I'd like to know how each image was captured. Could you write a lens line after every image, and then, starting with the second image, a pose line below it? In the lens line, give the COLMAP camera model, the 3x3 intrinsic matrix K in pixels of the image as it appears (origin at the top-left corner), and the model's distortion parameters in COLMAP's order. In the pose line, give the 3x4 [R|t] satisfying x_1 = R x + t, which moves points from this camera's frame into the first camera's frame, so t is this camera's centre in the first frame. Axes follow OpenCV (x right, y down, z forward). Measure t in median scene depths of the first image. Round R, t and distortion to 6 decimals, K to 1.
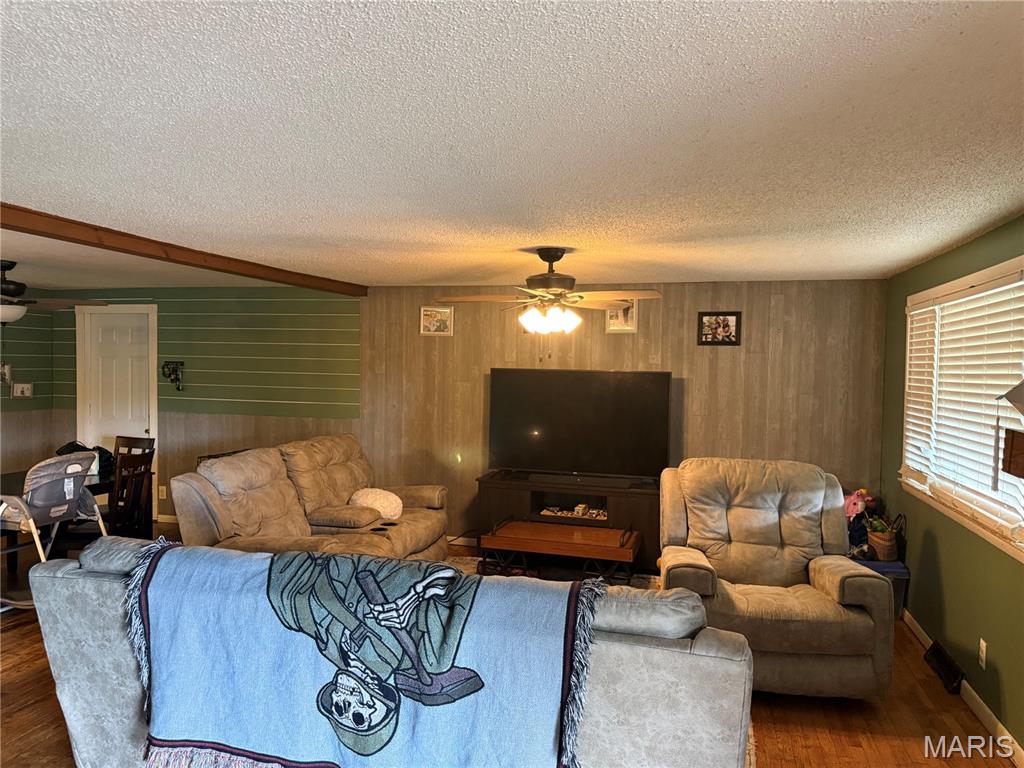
lens RADIAL K [[723.0, 0, 505.5], [0, 723.0, 383.7], [0, 0, 1]] dist [0.075850, -0.104715]
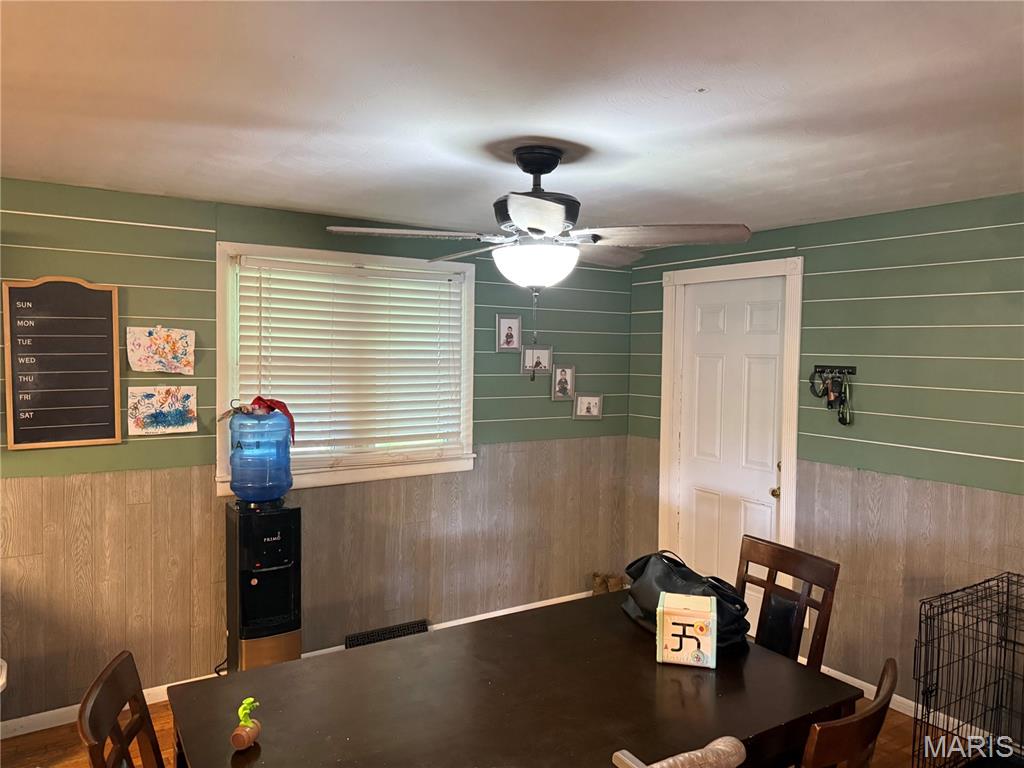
lens RADIAL K [[723.0, 0, 505.5], [0, 723.0, 383.7], [0, 0, 1]] dist [0.075850, -0.104715]
pose [[0.744160, 0.027485, -0.667435, -0.282484], [-0.022066, 0.999619, 0.016562, -0.021080], [0.667636, 0.002403, 0.744484, 0.468532]]
